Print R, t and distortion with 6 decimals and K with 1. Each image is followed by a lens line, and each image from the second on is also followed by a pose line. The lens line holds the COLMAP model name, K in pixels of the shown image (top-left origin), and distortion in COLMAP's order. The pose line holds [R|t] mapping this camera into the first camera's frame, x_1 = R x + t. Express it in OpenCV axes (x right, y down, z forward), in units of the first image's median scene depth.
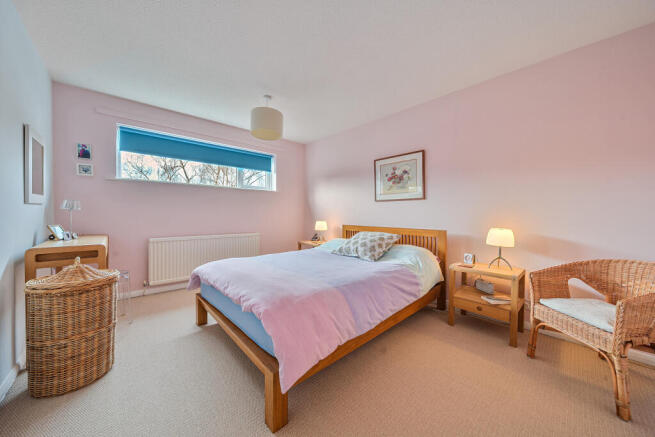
lens RADIAL K [[230.1, 0, 326.2], [0, 230.1, 216.3], [0, 0, 1]] dist [0.001012, 0.000015]
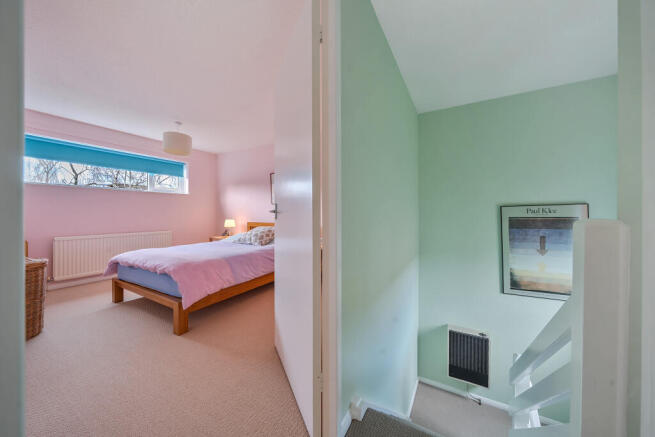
lens RADIAL K [[228.3, 0, 325.4], [0, 228.3, 212.2], [0, 0, 1]] dist [-0.002365, -0.000222]
pose [[0.953403, -0.005610, 0.301647, 0.130026], [0.009790, 0.999876, -0.012348, 0.003083], [-0.301540, 0.014726, 0.953340, -0.414370]]
